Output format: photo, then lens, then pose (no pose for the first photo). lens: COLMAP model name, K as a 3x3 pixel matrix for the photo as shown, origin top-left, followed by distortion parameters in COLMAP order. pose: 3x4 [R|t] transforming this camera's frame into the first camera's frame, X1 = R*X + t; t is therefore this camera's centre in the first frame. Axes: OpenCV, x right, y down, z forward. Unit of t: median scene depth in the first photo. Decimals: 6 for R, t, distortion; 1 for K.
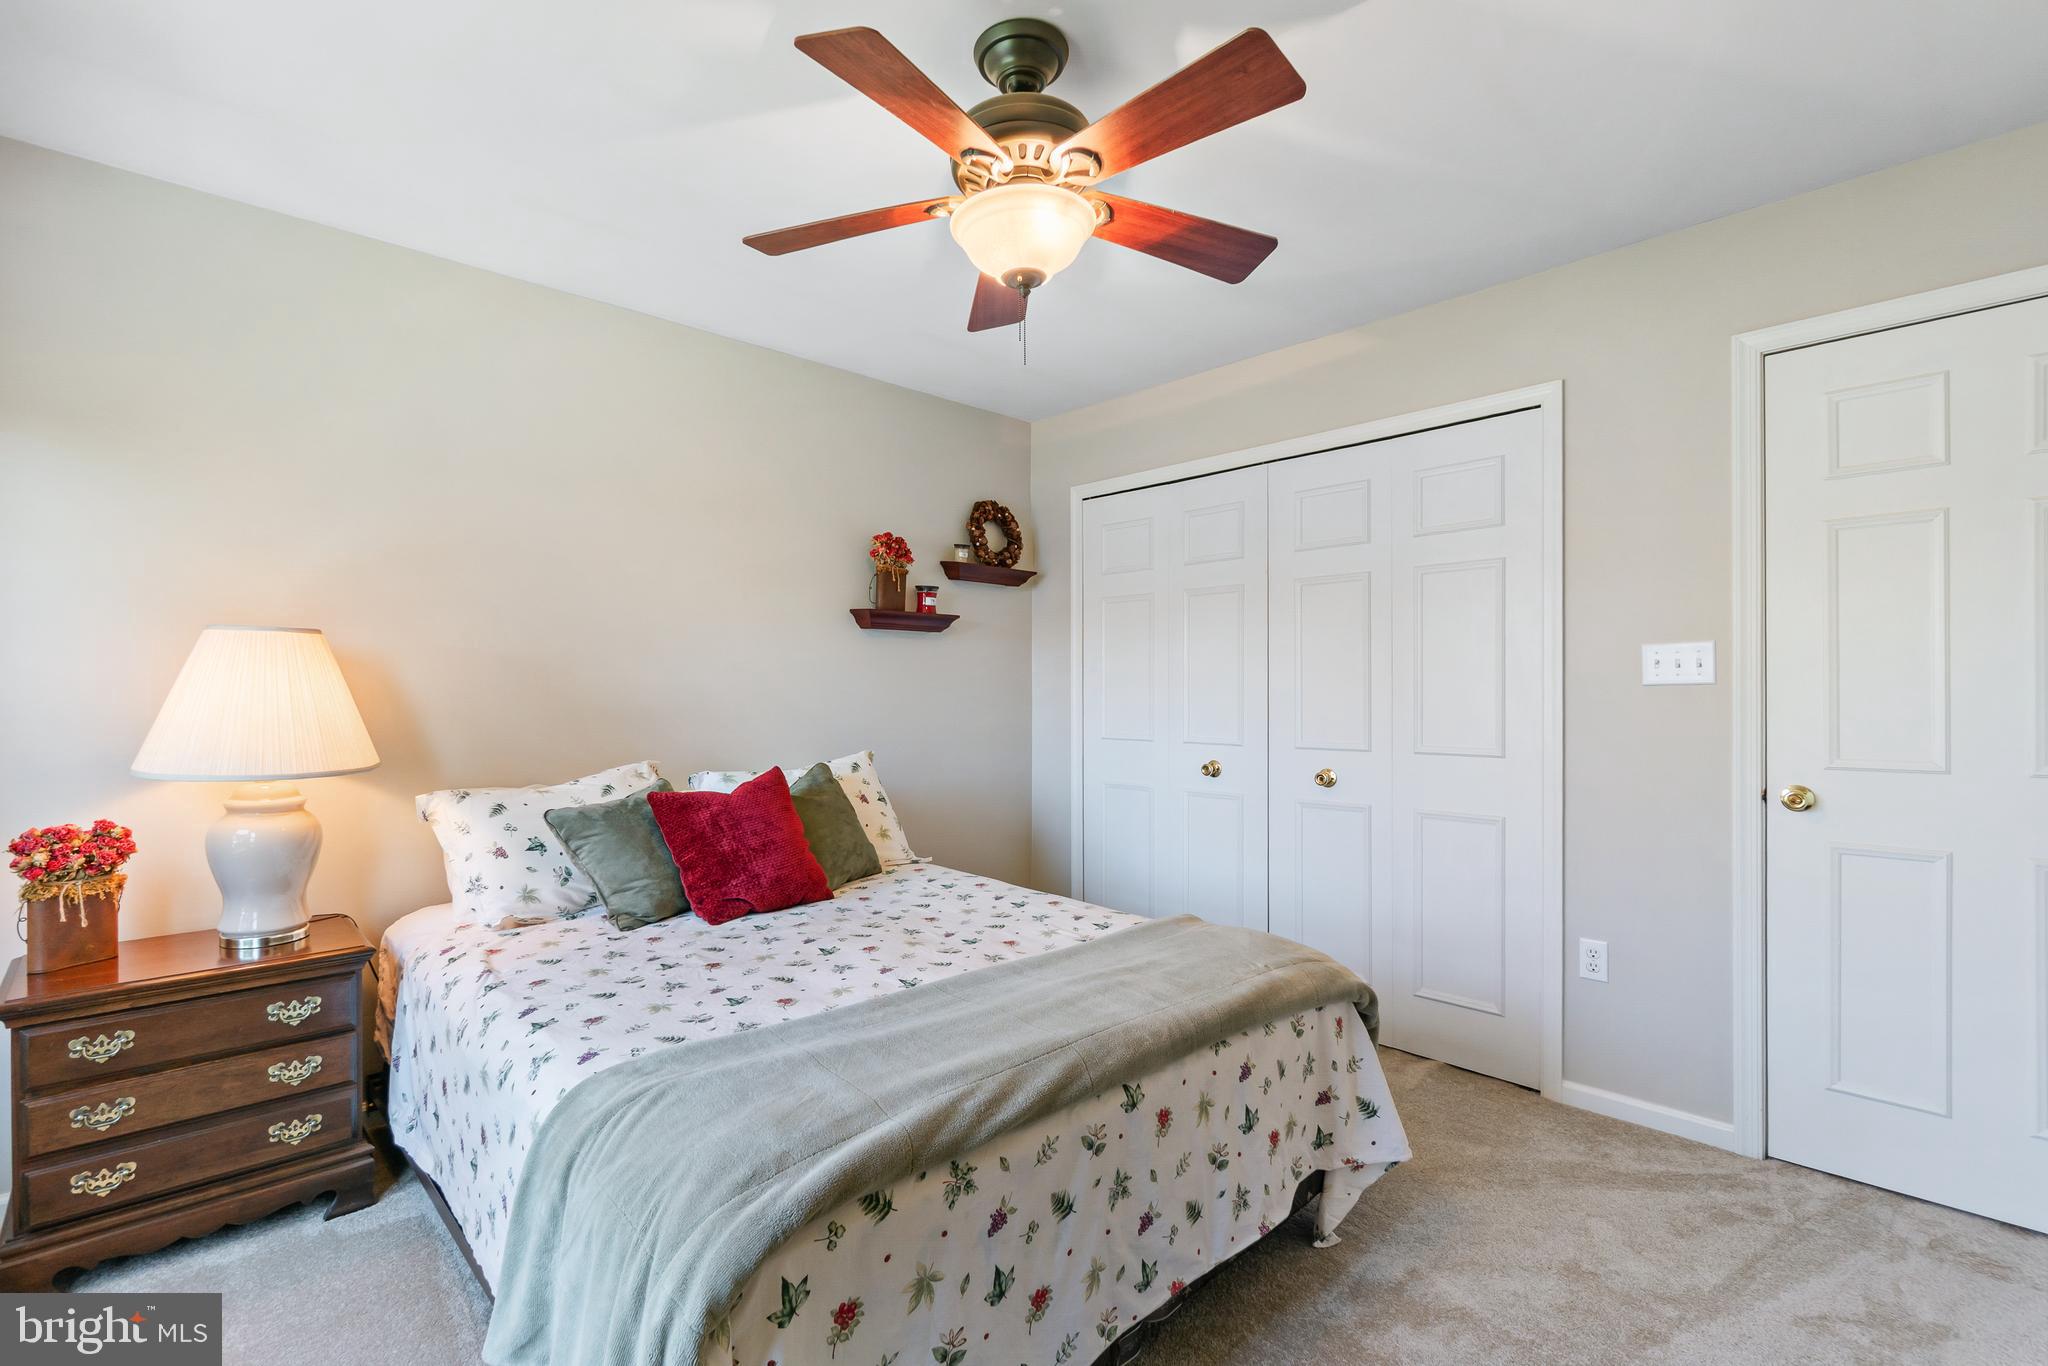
lens RADIAL K [[894.3, 0, 1019.6], [0, 894.3, 689.3], [0, 0, 1]] dist [0.000044, -0.000017]
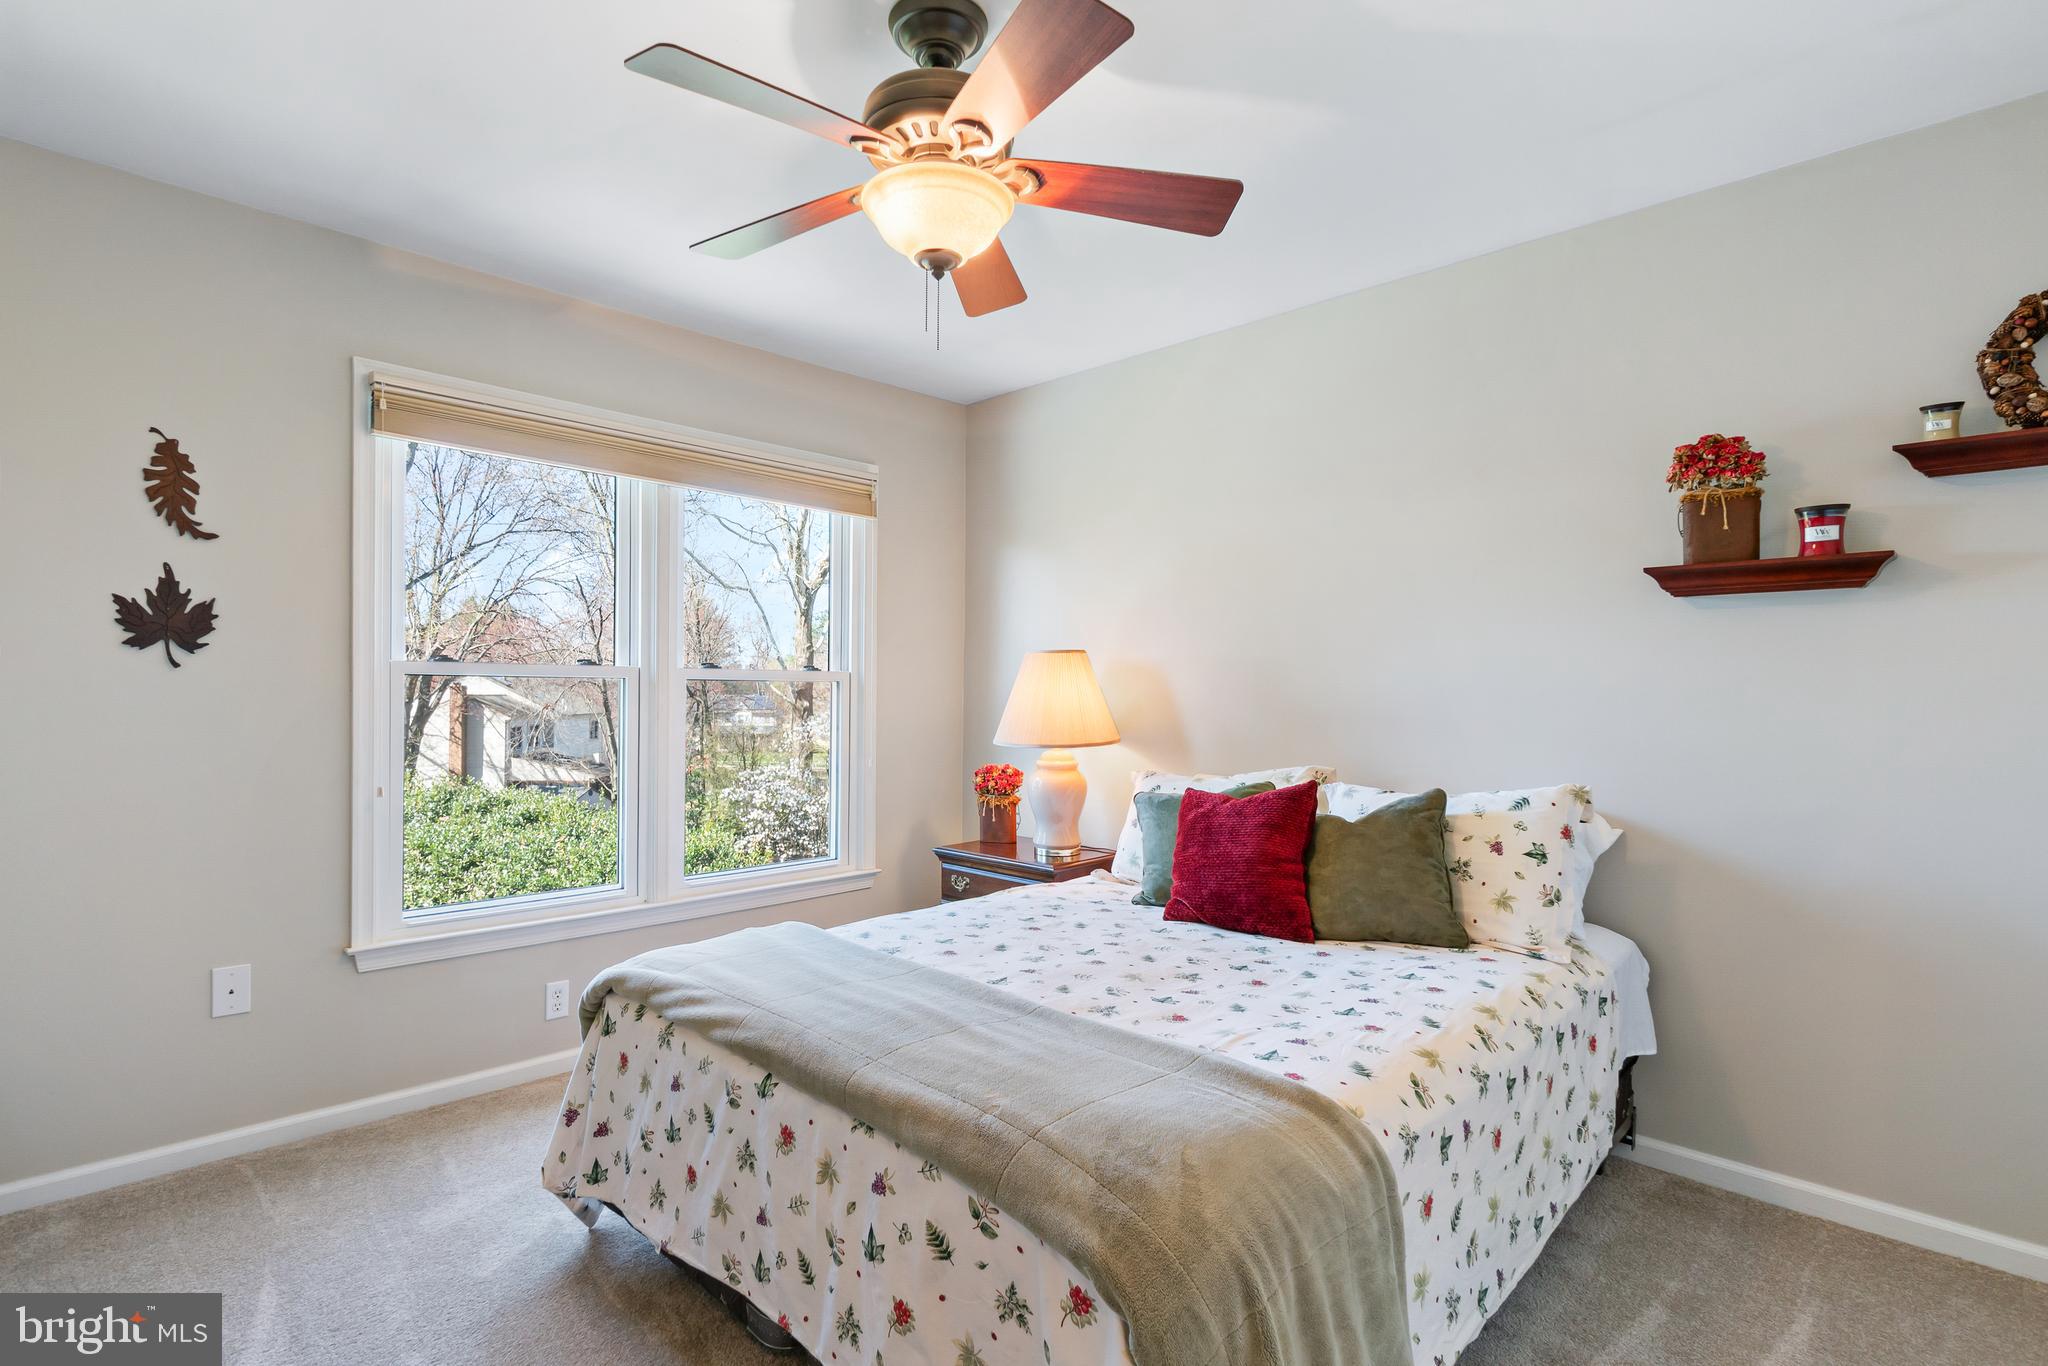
lens RADIAL K [[1010.7, 0, 1023.9], [0, 1010.7, 693.9], [0, 0, 1]] dist [0.010207, 0.000063]
pose [[0.030839, 0.003318, -0.999519, 0.837753], [-0.000279, 0.999994, 0.003311, -0.002403], [0.999524, 0.000177, 0.030840, 0.809275]]
